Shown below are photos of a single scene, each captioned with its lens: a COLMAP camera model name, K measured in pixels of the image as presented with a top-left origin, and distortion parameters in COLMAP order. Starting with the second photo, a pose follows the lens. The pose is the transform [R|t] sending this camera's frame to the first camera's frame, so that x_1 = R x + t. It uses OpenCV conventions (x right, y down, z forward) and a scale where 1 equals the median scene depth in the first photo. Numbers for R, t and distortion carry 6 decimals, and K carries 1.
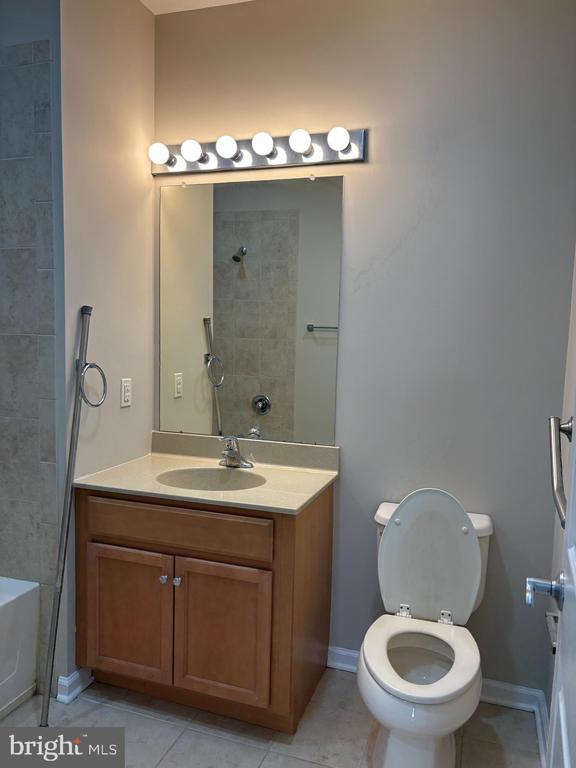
lens RADIAL K [[578.5, 0, 293.5], [0, 578.5, 390.0], [0, 0, 1]] dist [0.050733, -0.056040]
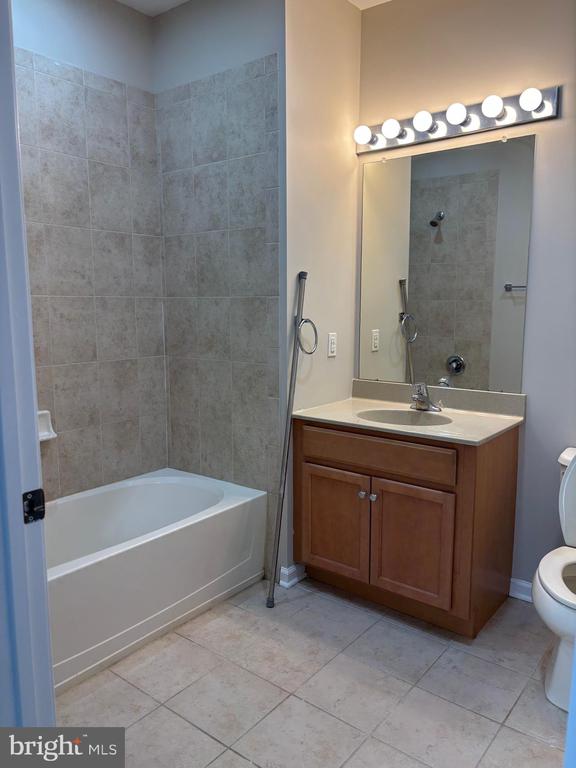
lens RADIAL K [[578.5, 0, 293.5], [0, 578.5, 390.0], [0, 0, 1]] dist [0.050733, -0.056040]
pose [[0.943296, 0.021302, -0.331269, 0.034712], [-0.005028, 0.998741, 0.049907, 0.042953], [0.331915, -0.045412, 0.942216, -0.163642]]
